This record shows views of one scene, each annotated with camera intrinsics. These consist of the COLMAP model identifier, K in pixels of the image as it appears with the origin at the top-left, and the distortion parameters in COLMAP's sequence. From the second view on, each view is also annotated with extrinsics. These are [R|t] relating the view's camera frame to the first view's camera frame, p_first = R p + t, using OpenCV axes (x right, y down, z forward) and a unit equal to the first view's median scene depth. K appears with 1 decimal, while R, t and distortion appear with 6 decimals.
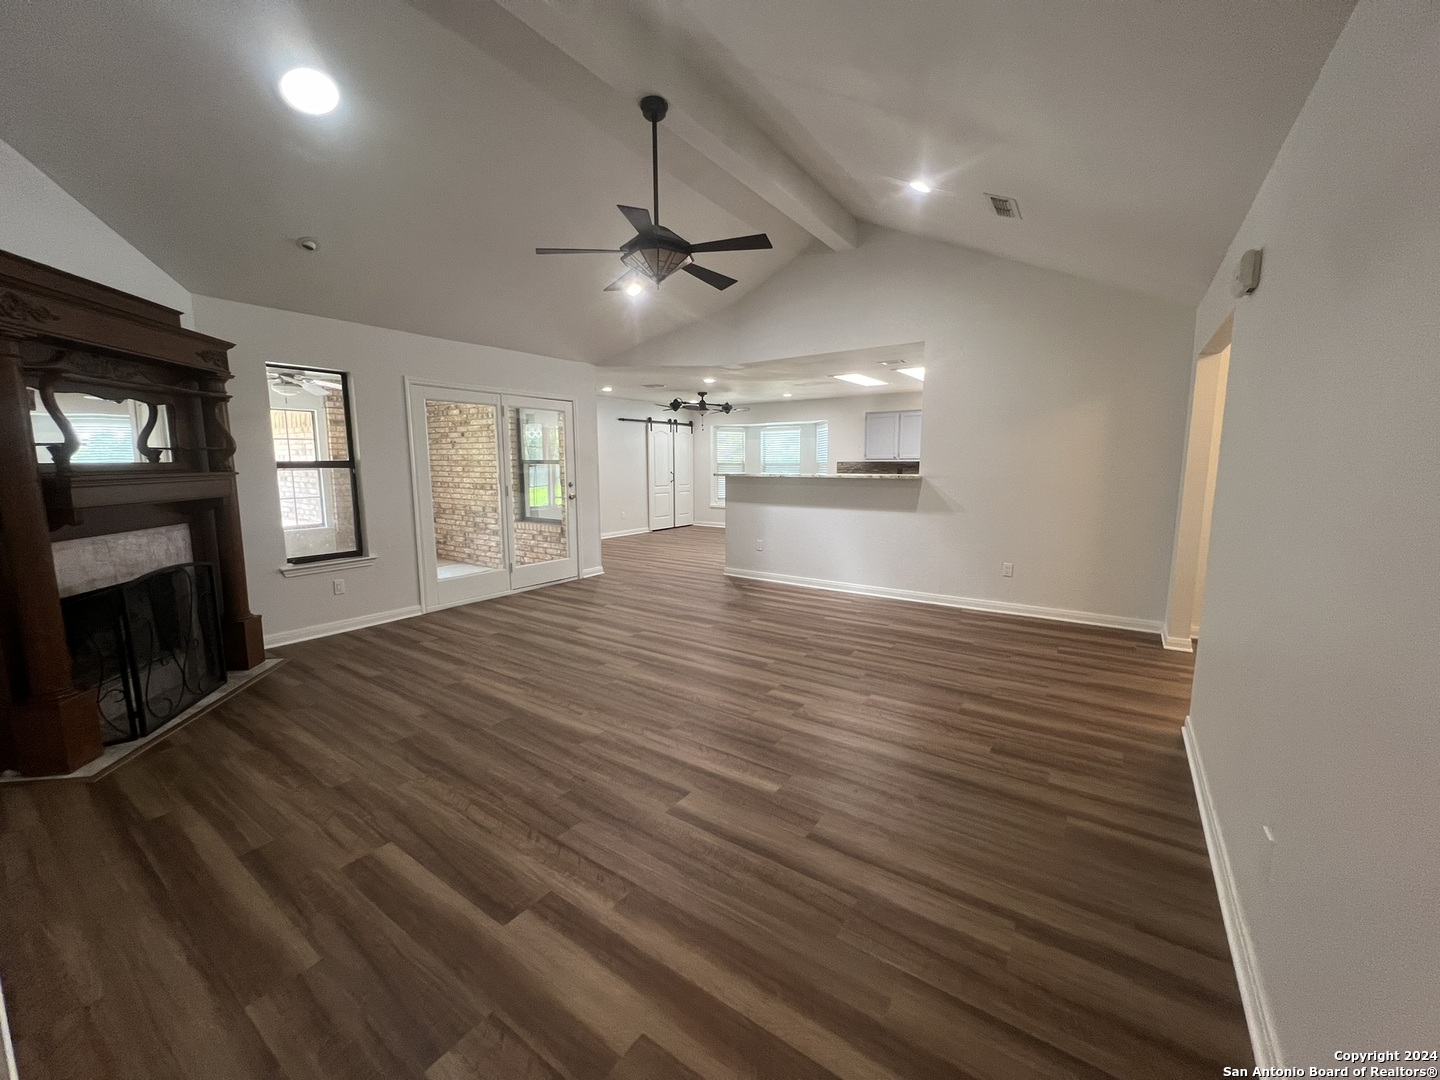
lens RADIAL K [[576.3, 0, 717.7], [0, 576.3, 535.2], [0, 0, 1]] dist [0.000946, 0.000952]
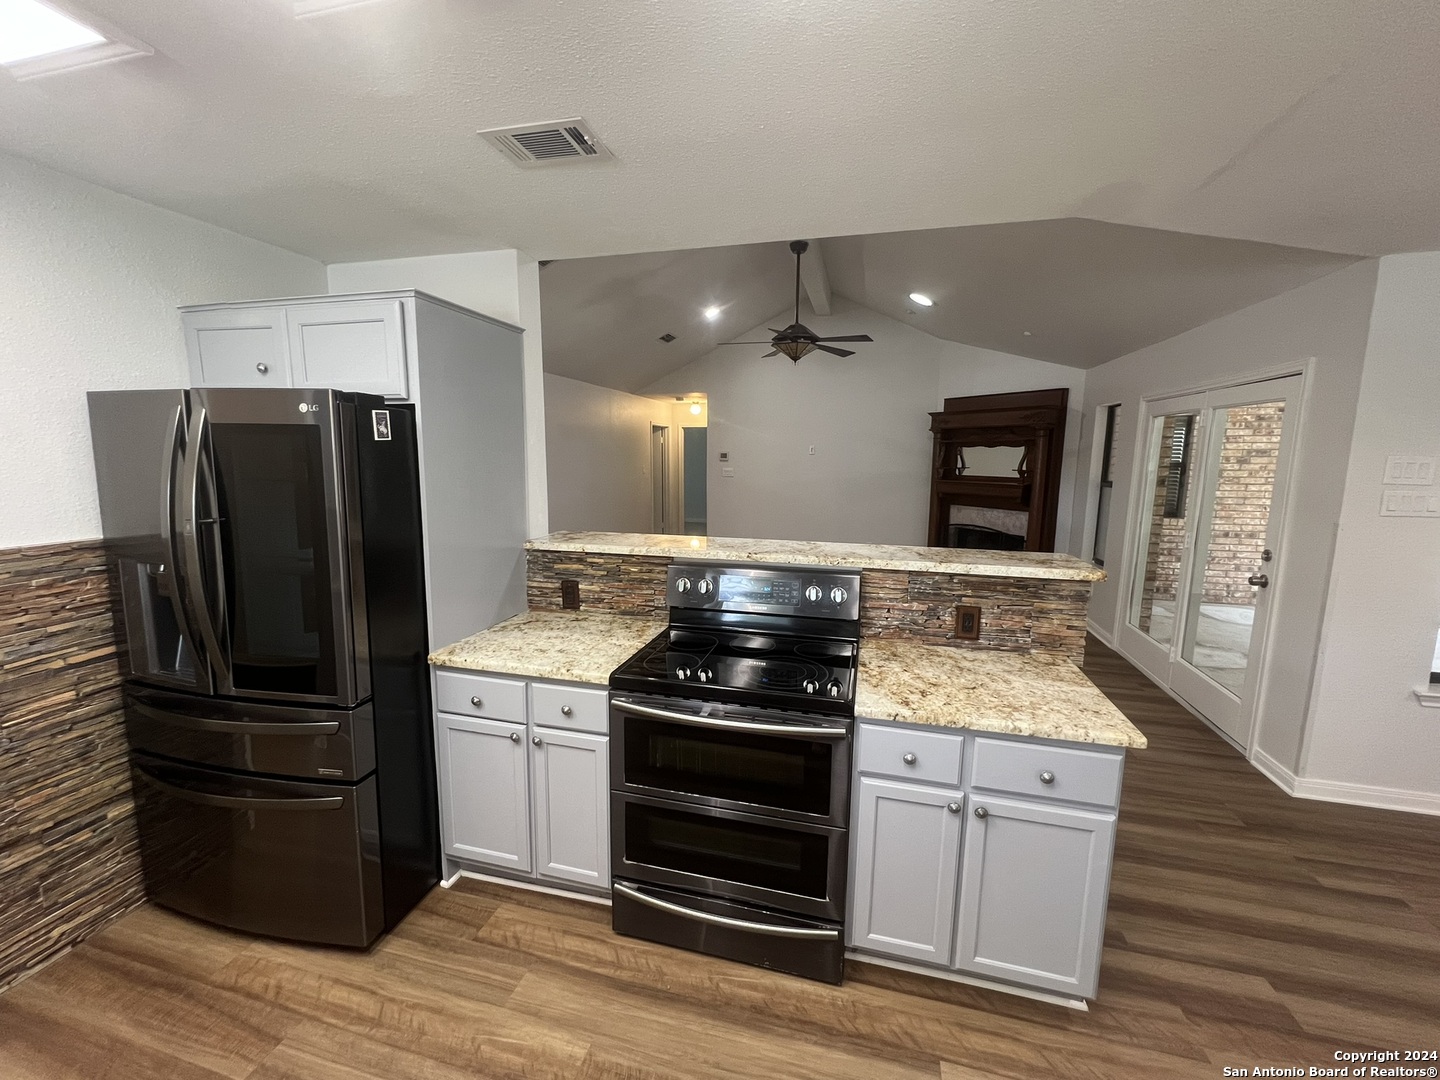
lens RADIAL K [[582.9, 0, 716.4], [0, 582.9, 540.4], [0, 0, 1]] dist [-0.002757, 0.000838]
pose [[-0.941599, 0.046654, -0.333489, 0.409528], [-0.047851, 0.961768, 0.269653, -0.262958], [0.333320, 0.269862, -0.903367, 1.633927]]
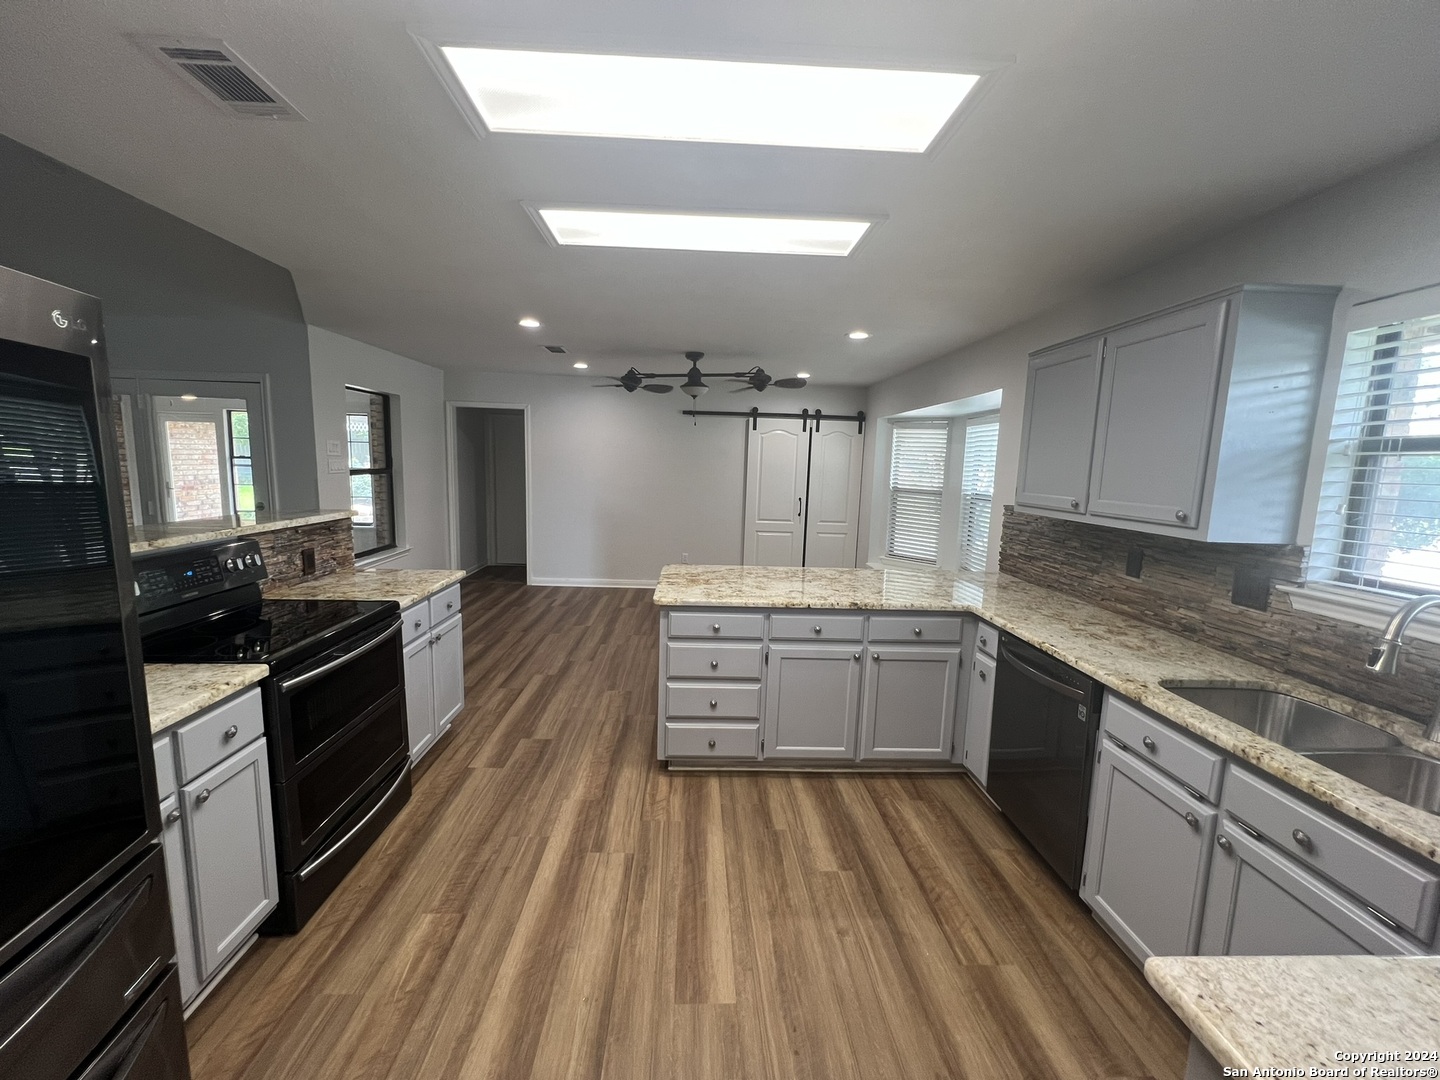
lens RADIAL K [[576.3, 0, 714.6], [0, 576.3, 535.8], [0, 0, 1]] dist [0.000946, 0.000952]
pose [[0.598142, 0.126284, -0.791378, 0.770031], [-0.136841, 0.989098, 0.054408, -0.209612], [0.789621, 0.075750, 0.608902, 1.300908]]
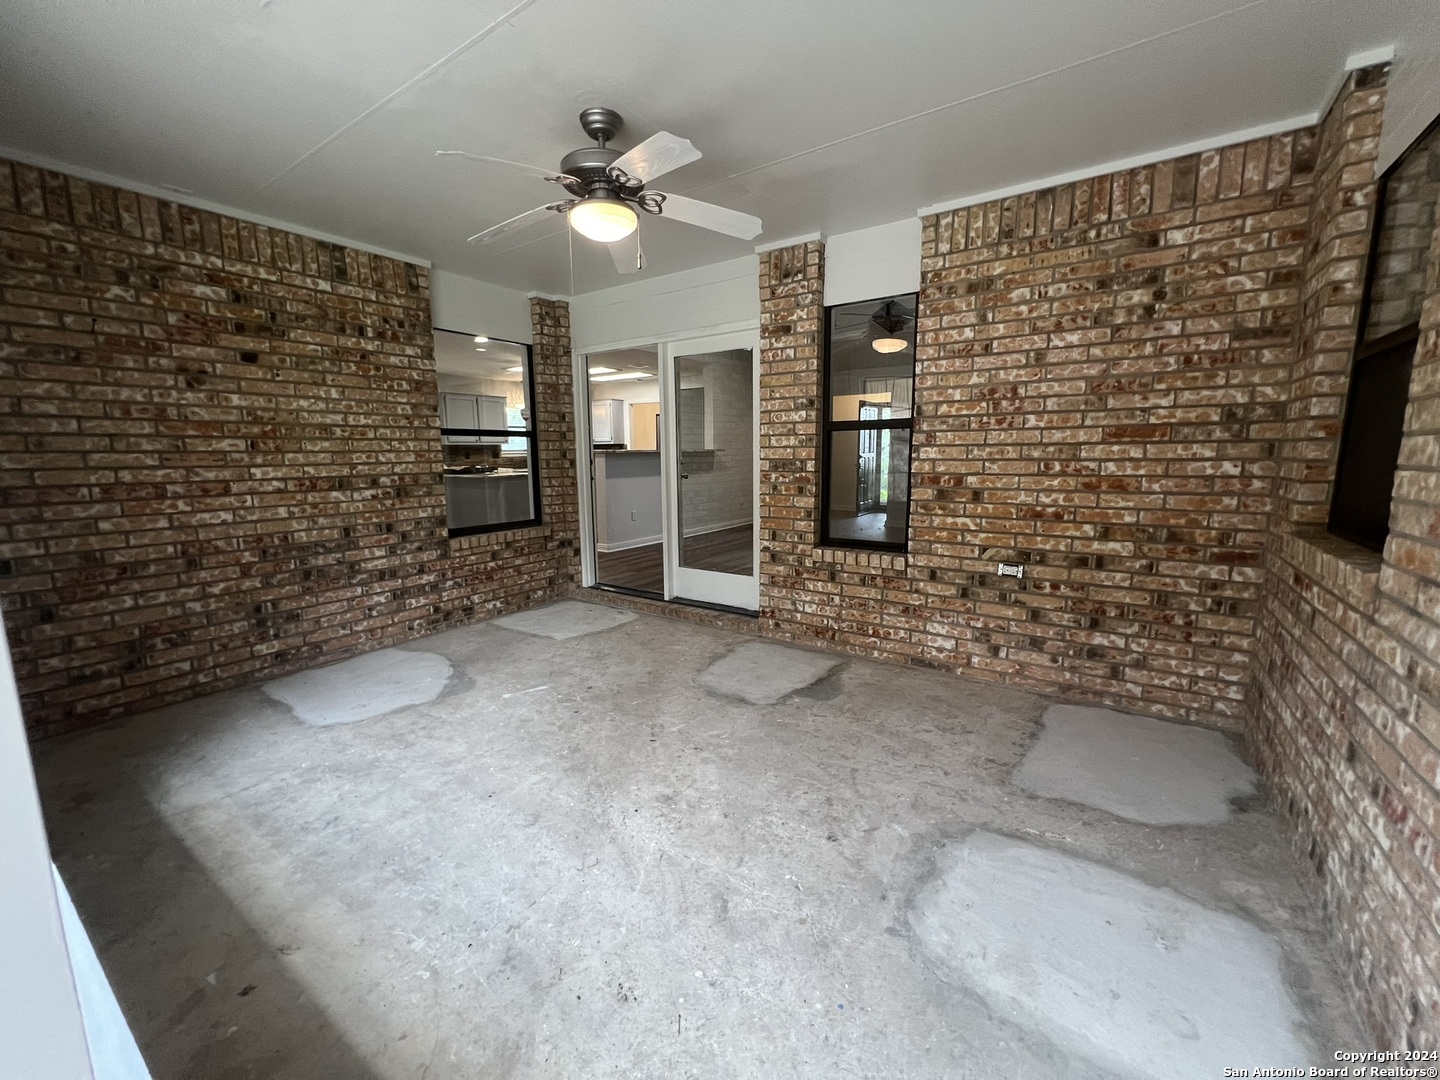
lens RADIAL K [[576.3, 0, 715.7], [0, 576.3, 539.1], [0, 0, 1]] dist [0.000946, 0.000952]
pose [[-0.005049, -0.148297, 0.988930, -1.333066], [0.139363, 0.979187, 0.147548, -0.103167], [-0.990228, 0.138566, 0.015723, 1.083025]]
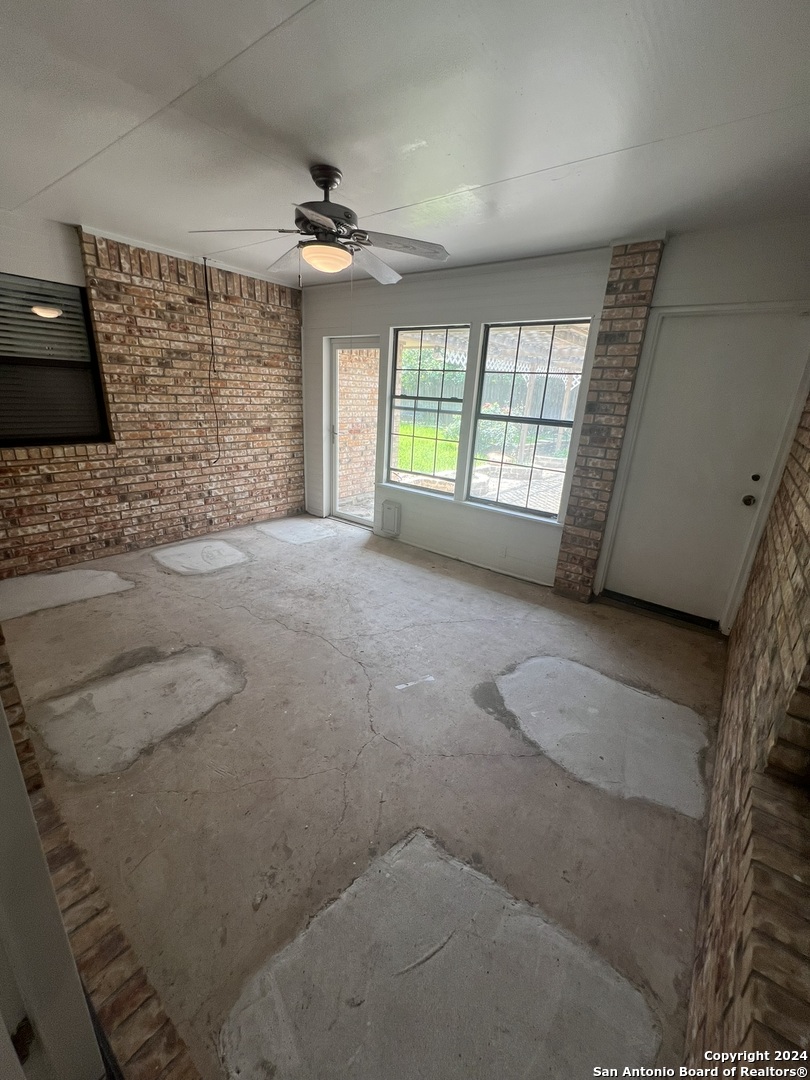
lens RADIAL K [[432.2, 0, 402.4], [0, 432.2, 533.0], [0, 0, 1]] dist [0.000946, 0.000952]
pose [[-0.056633, 0.311297, -0.948624, -0.341072], [-0.182572, 0.930898, 0.316380, -0.180251], [0.981560, 0.191110, 0.004114, 1.271898]]
